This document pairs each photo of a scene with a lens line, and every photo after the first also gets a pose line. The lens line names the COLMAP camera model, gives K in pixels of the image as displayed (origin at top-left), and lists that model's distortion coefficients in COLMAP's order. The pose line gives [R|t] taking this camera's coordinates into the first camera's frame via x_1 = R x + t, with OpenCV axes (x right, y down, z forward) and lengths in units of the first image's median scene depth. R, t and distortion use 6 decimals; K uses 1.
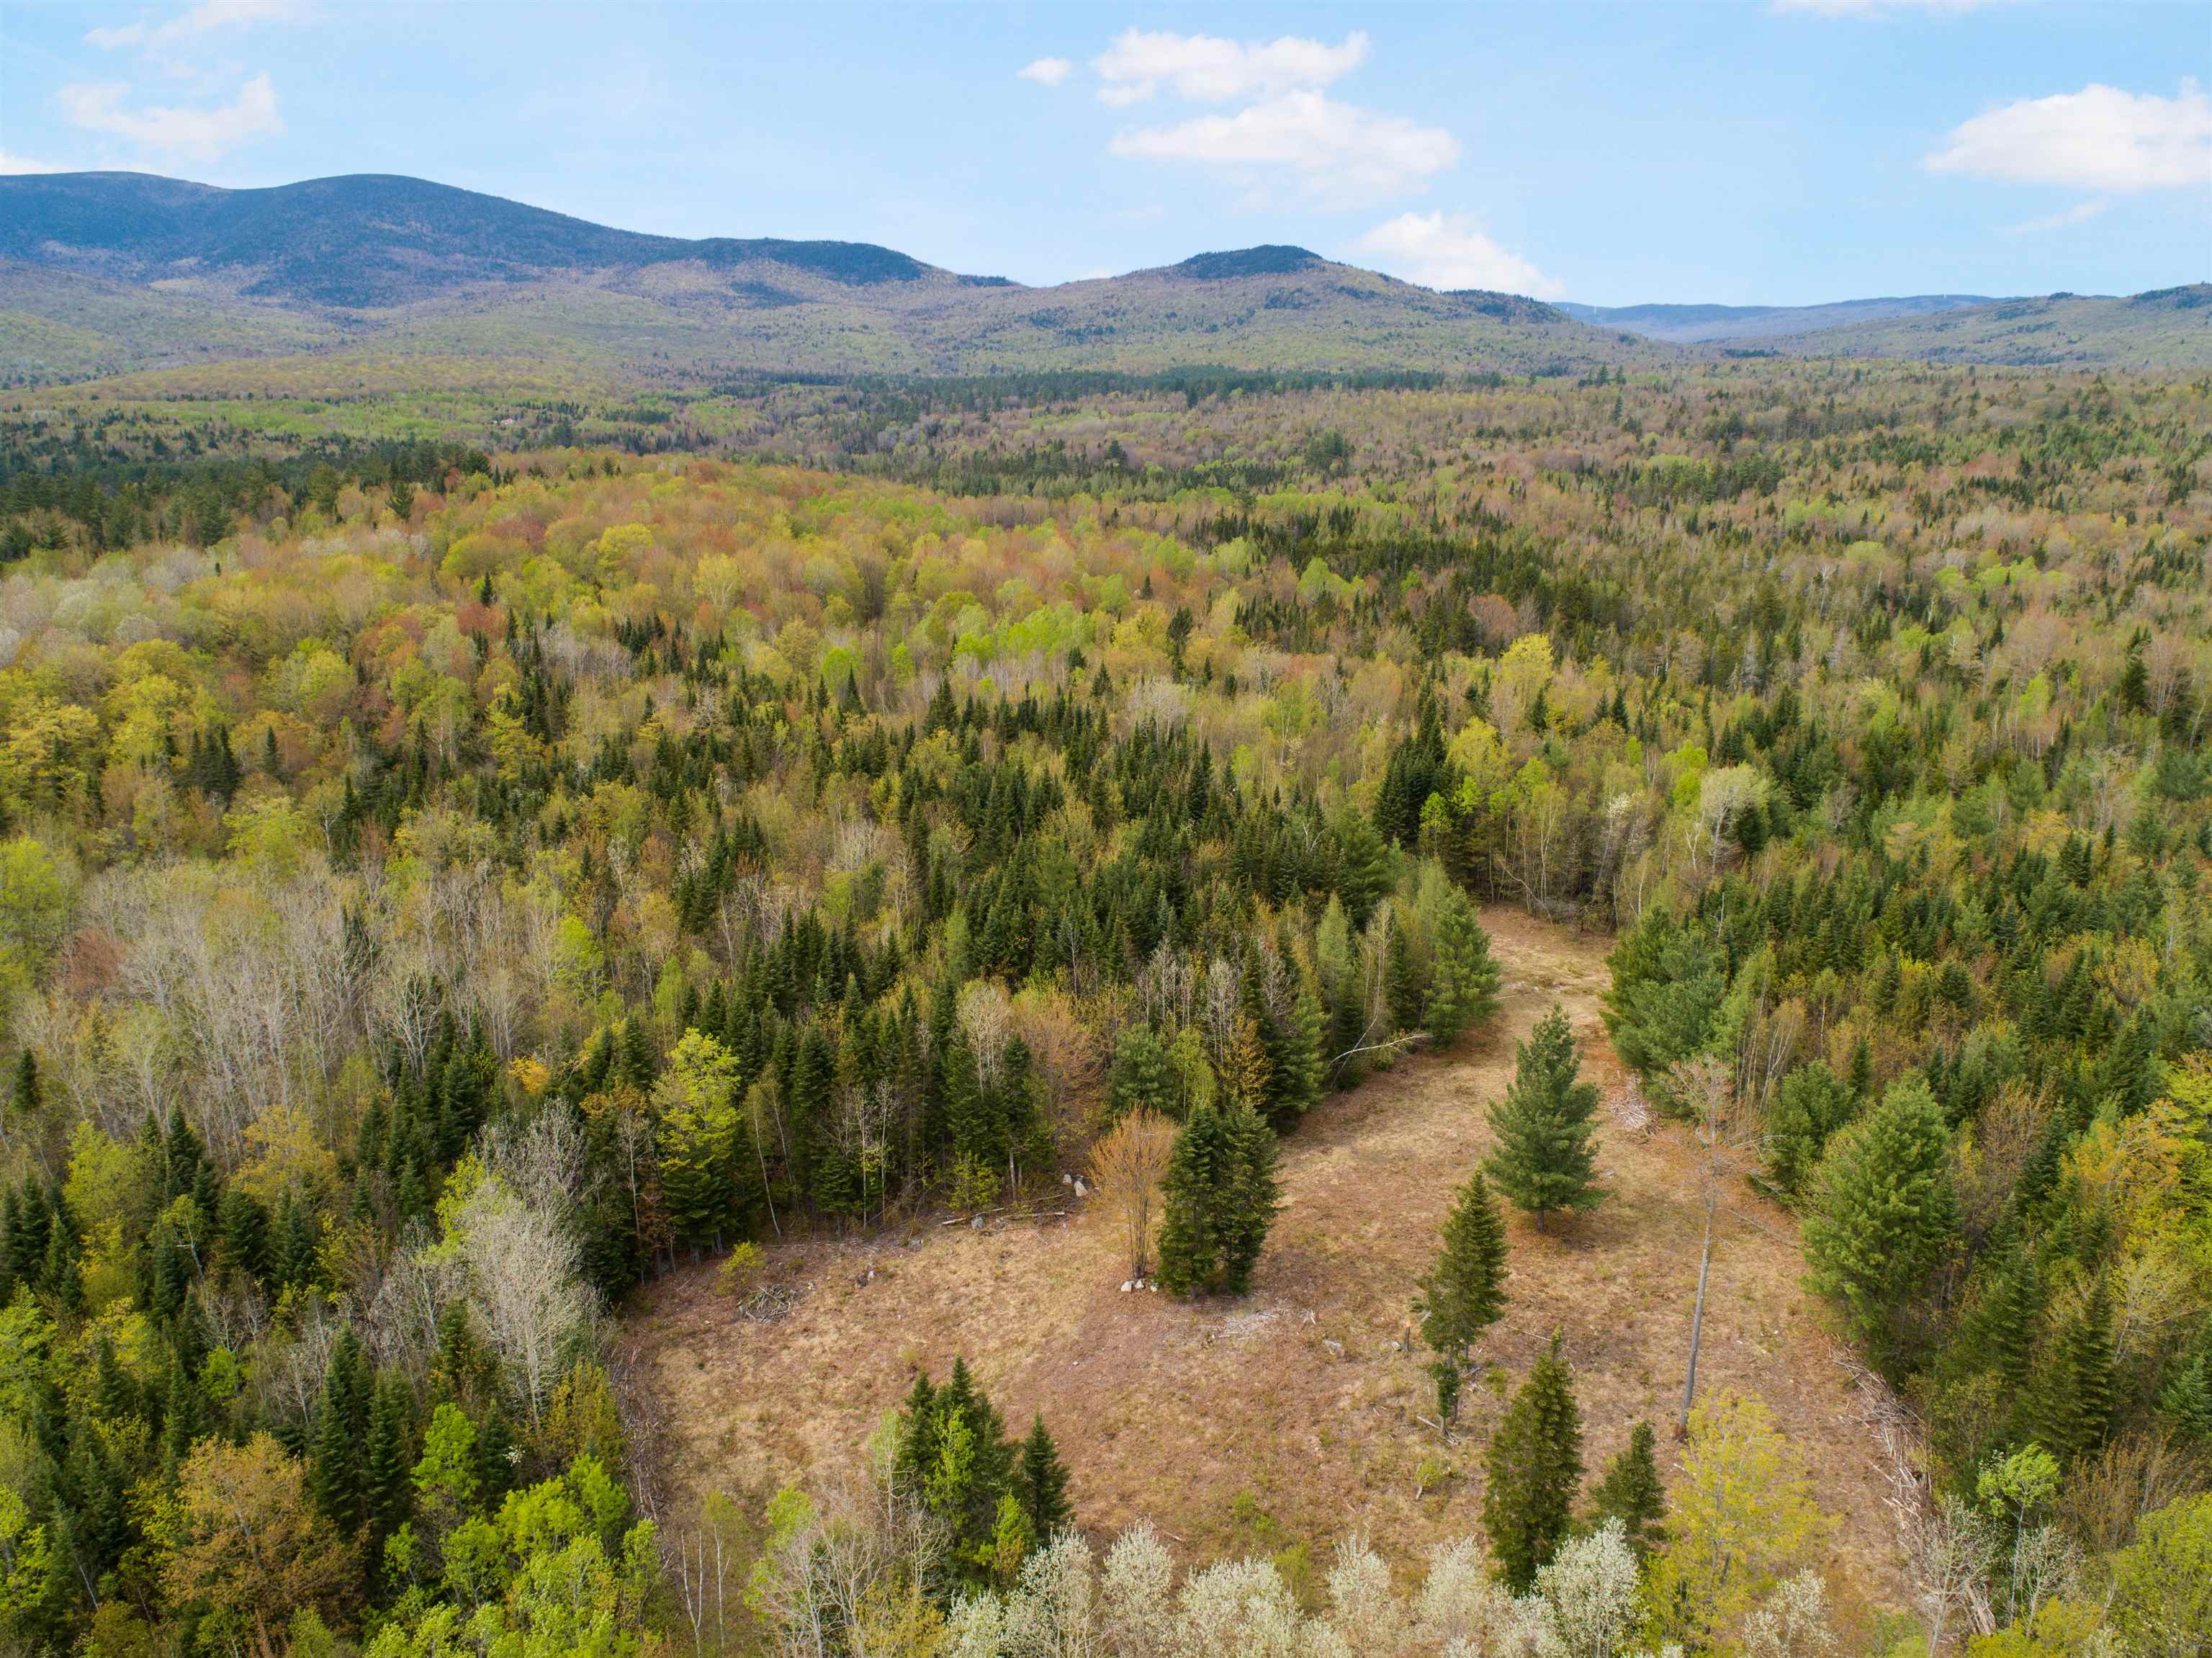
lens RADIAL K [[1659.8, 0, 1108.8], [0, 1659.8, 832.4], [0, 0, 1]] dist [-0.029392, 0.010029]
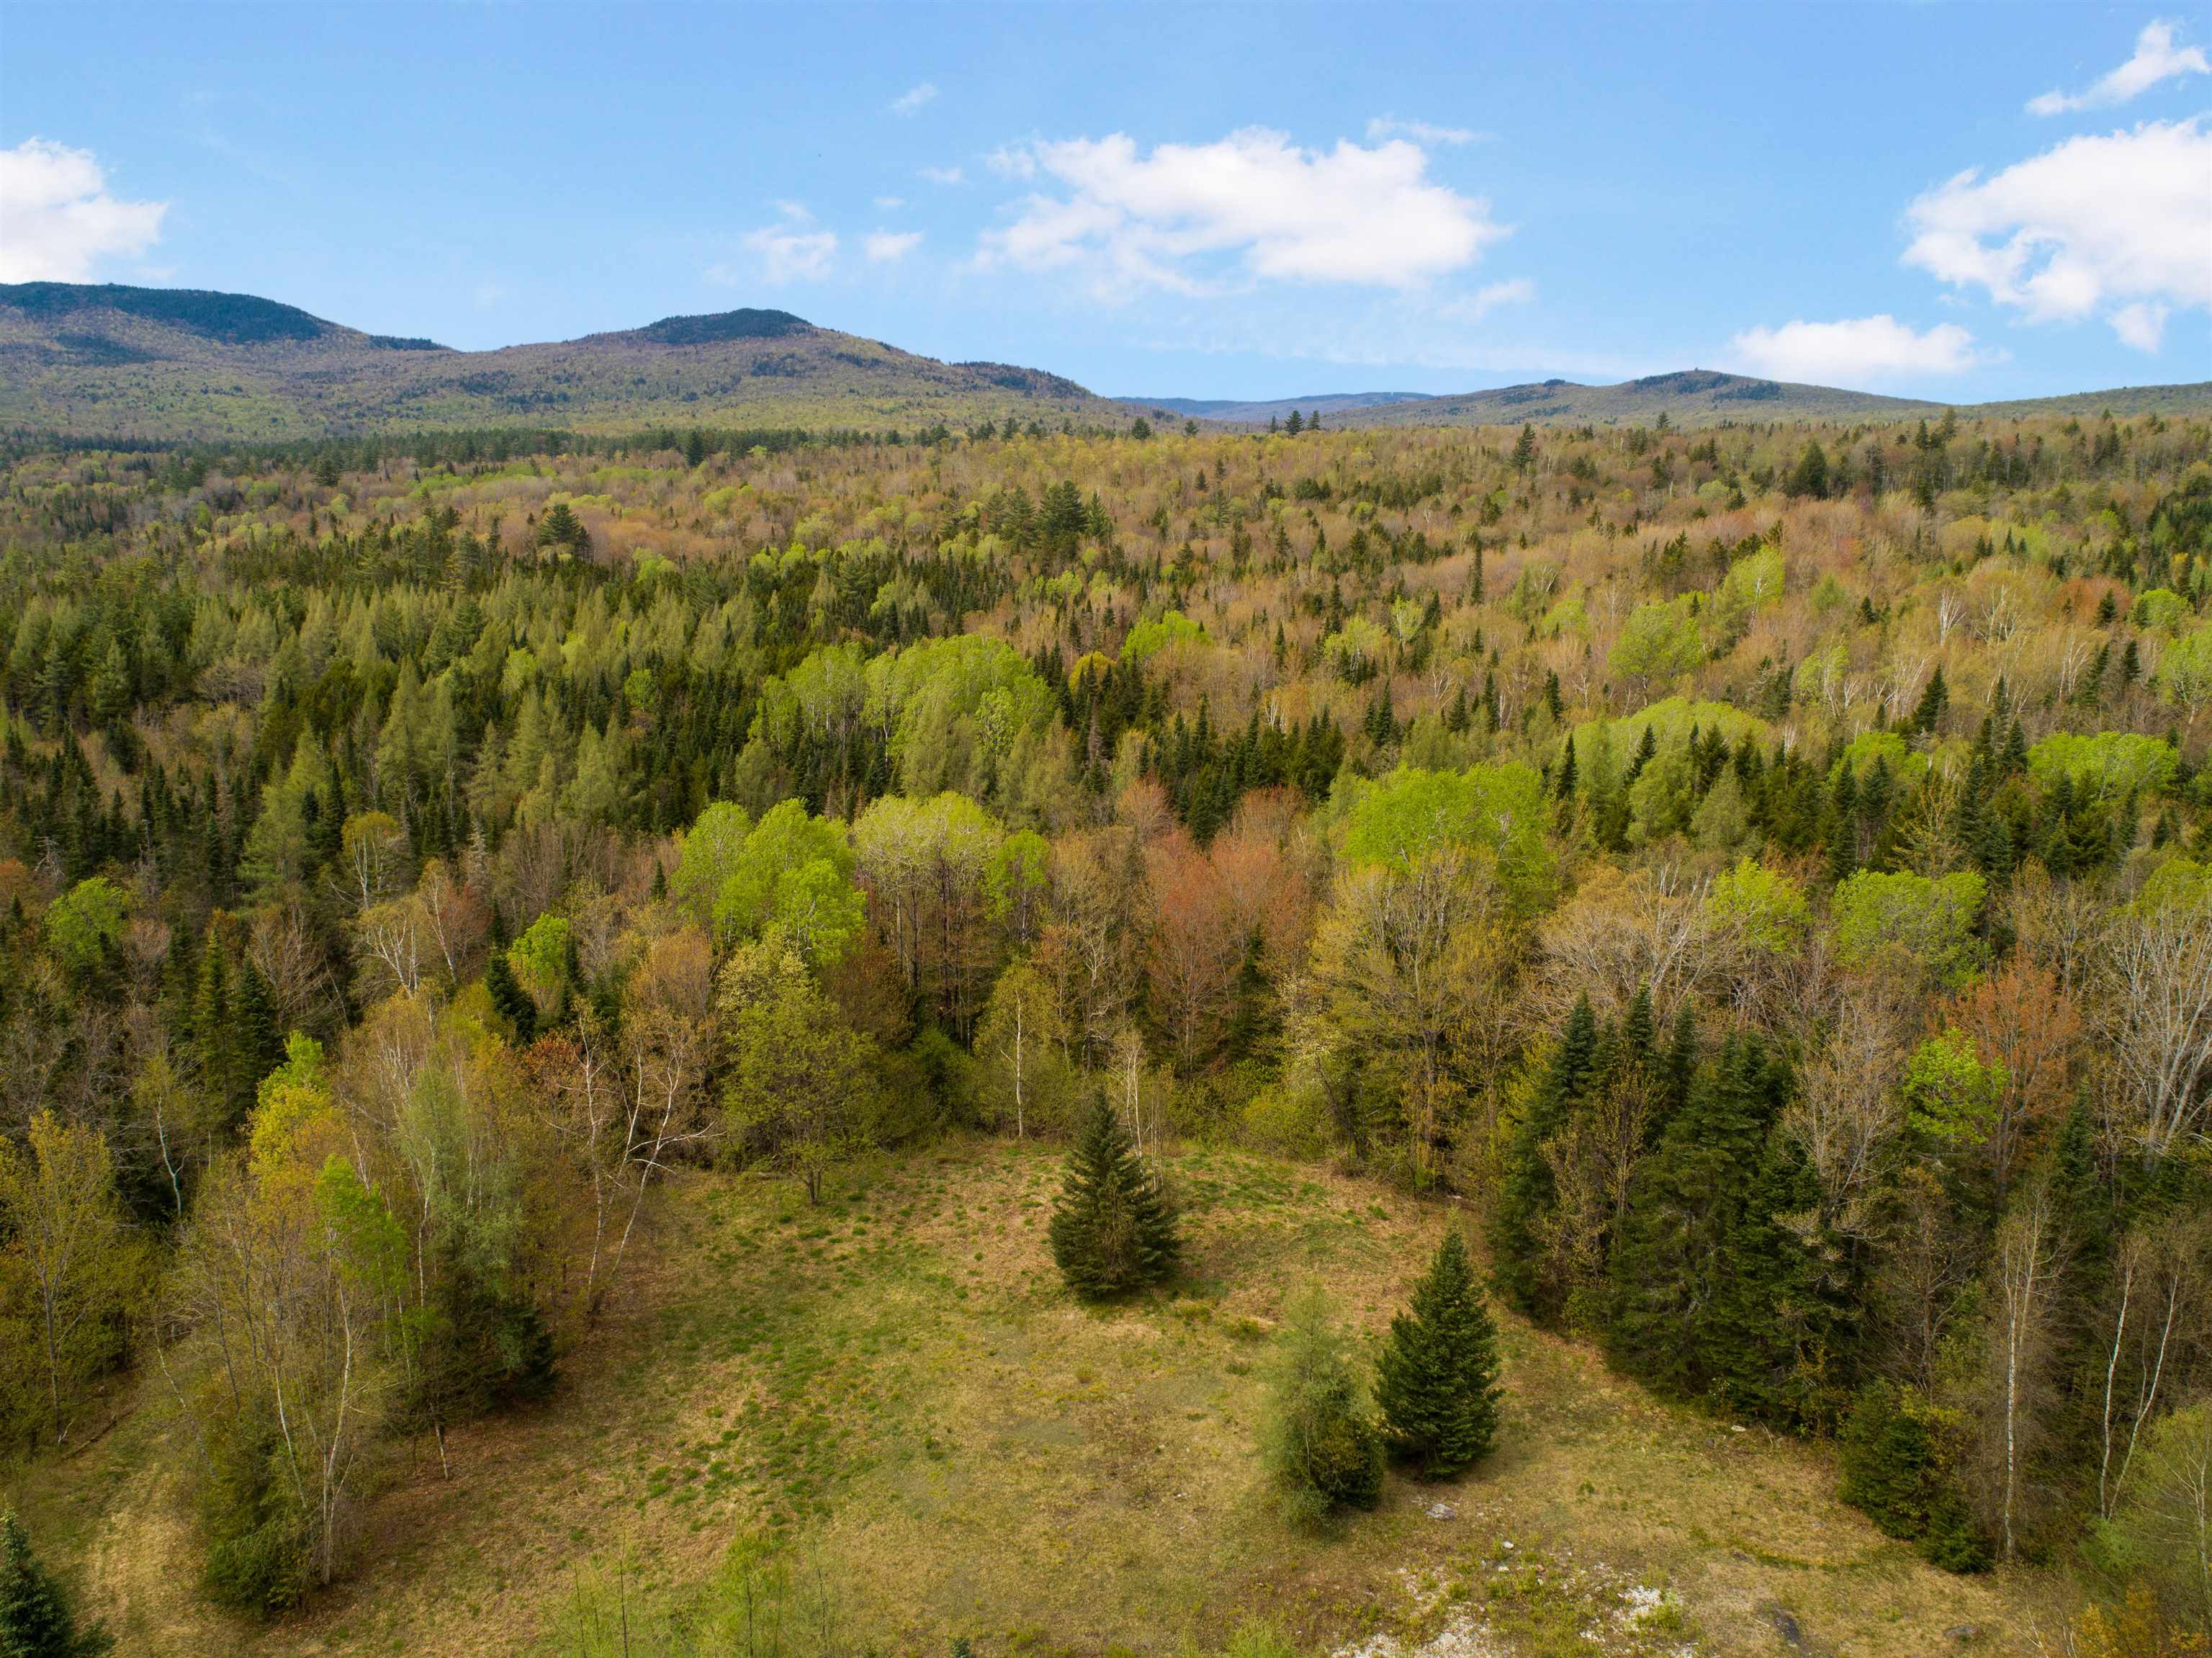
lens RADIAL K [[1659.8, 0, 1110.4], [0, 1659.8, 825.1], [0, 0, 1]] dist [-0.029392, 0.010029]
pose [[0.952387, -0.056071, 0.299692, 0.001789], [0.073364, 0.996209, -0.046756, -0.031294], [-0.295935, 0.066516, 0.952889, 0.142096]]
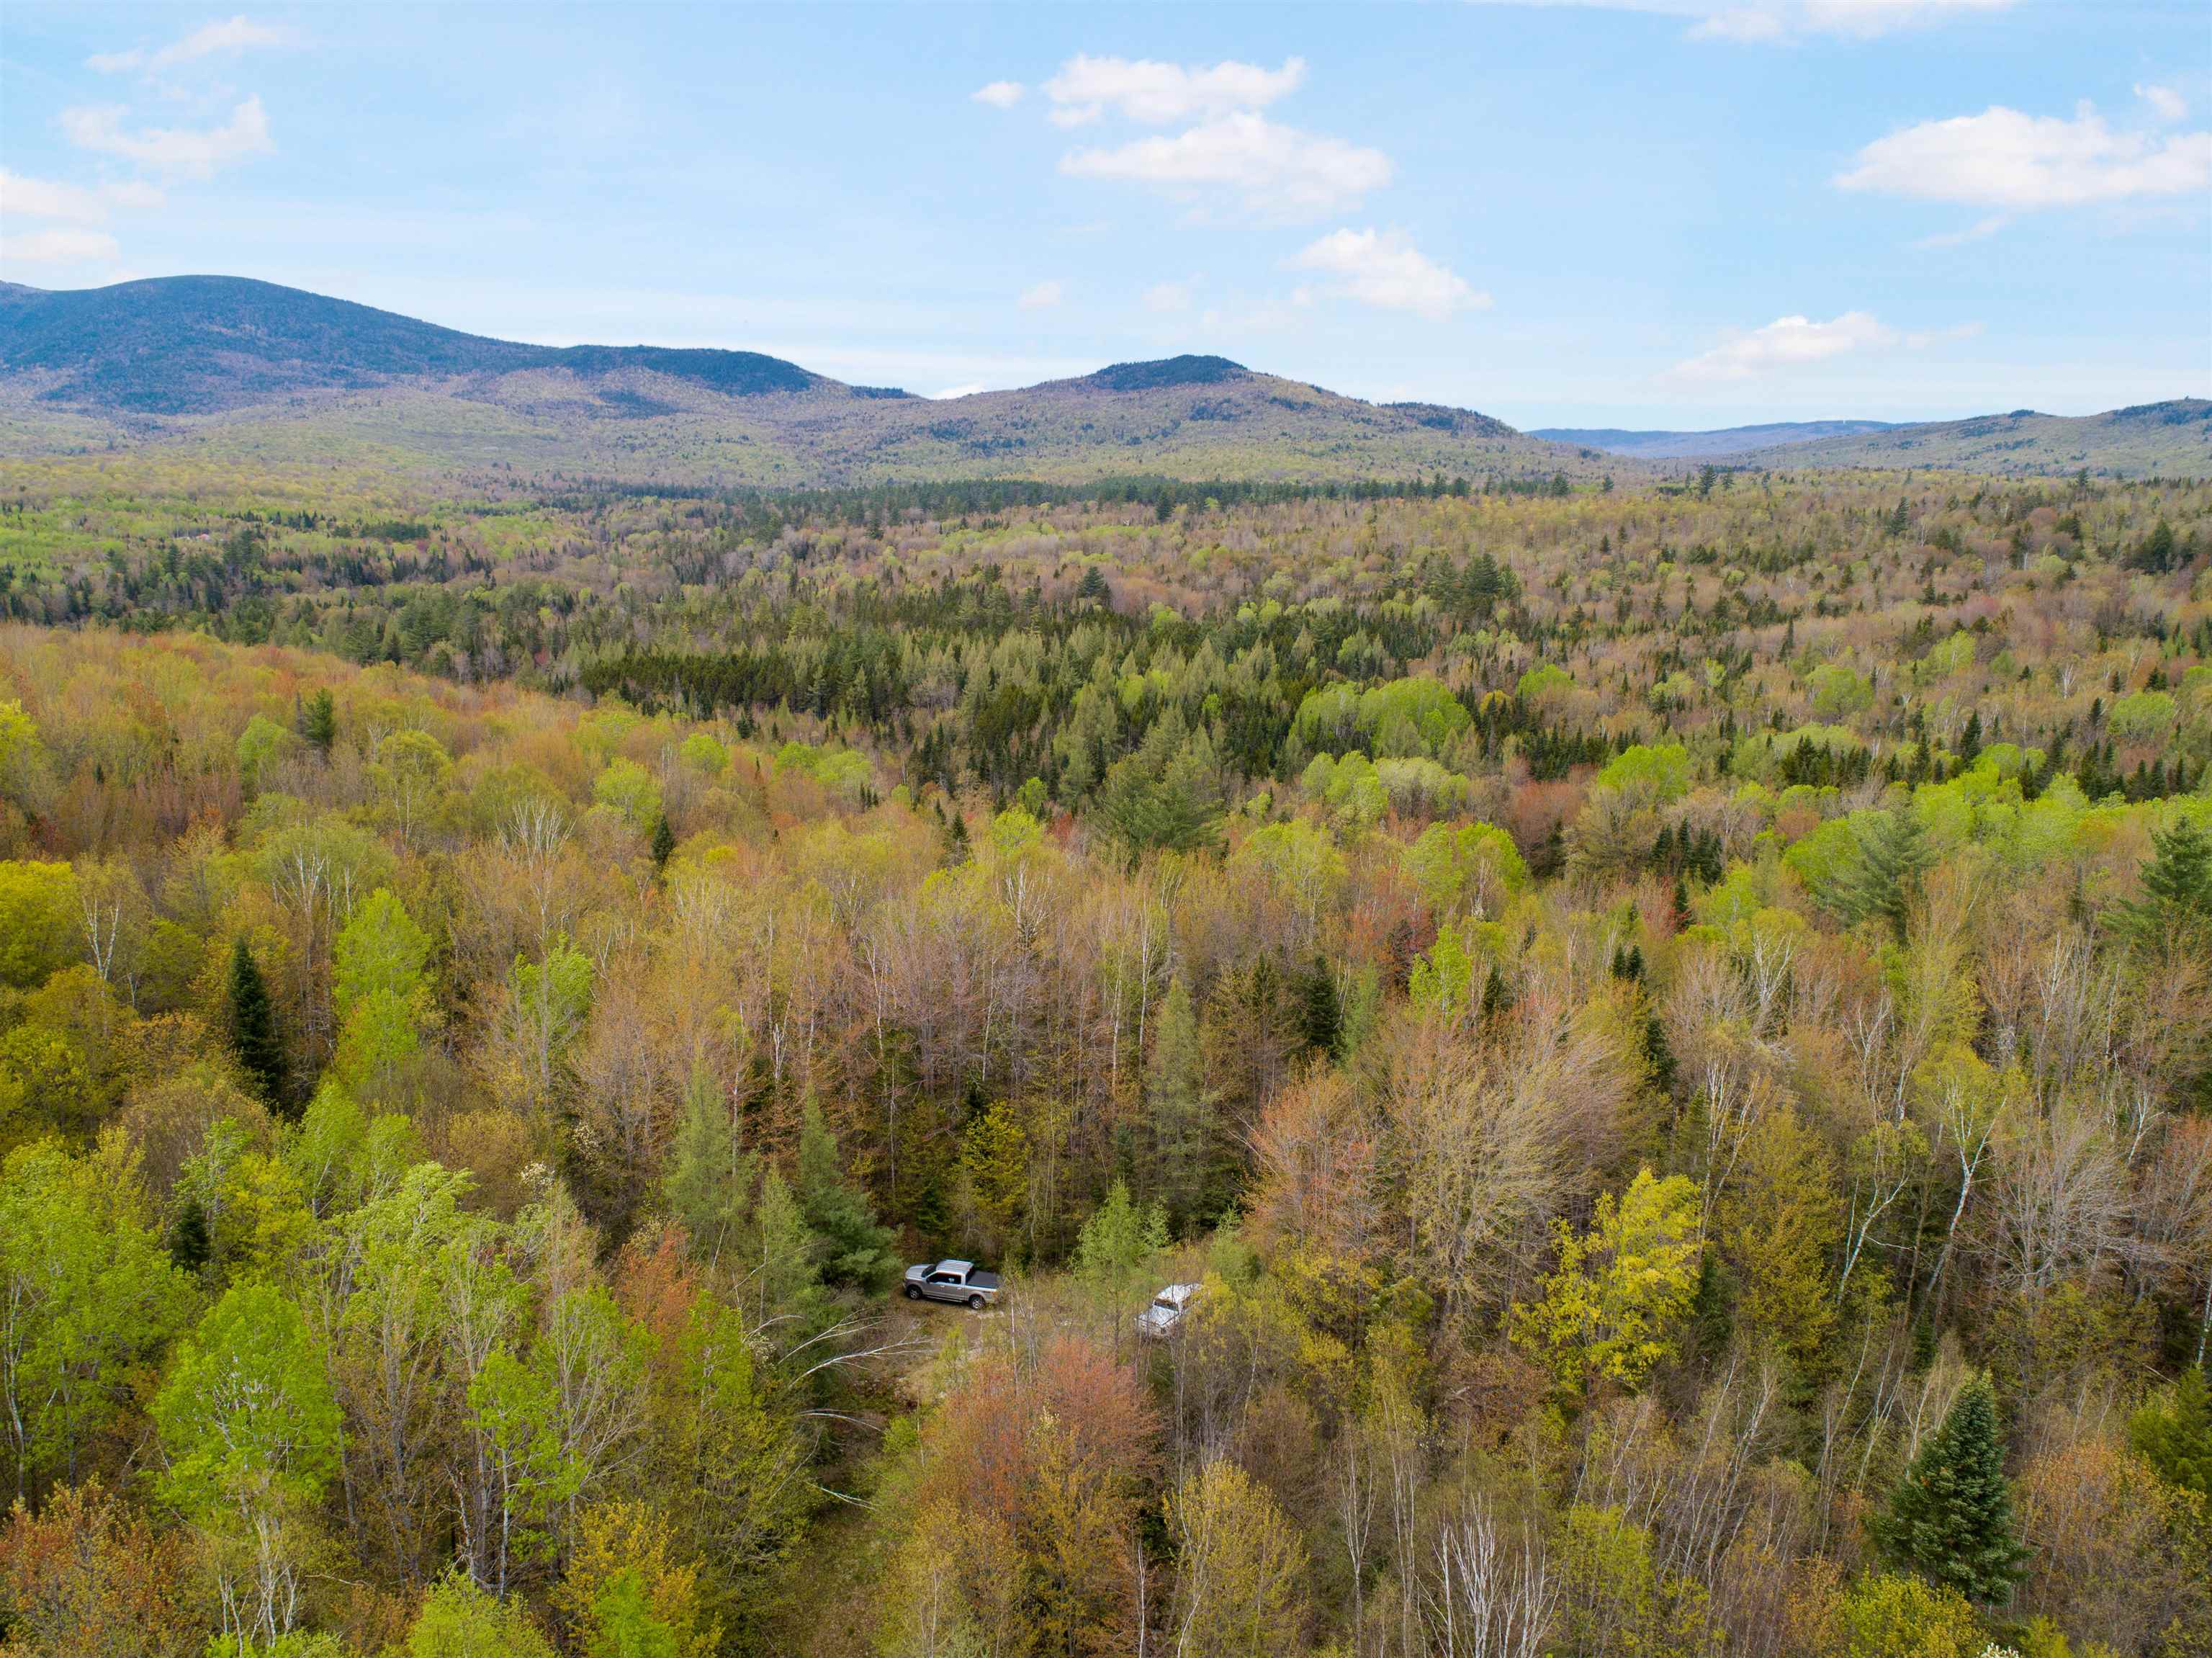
lens RADIAL K [[1659.8, 0, 1108.7], [0, 1659.8, 832.3], [0, 0, 1]] dist [-0.029392, 0.010029]
pose [[0.998100, -0.008372, 0.061049, -0.007397], [0.012709, 0.997396, -0.070993, -0.026400], [-0.060296, 0.071634, 0.995607, 0.110237]]
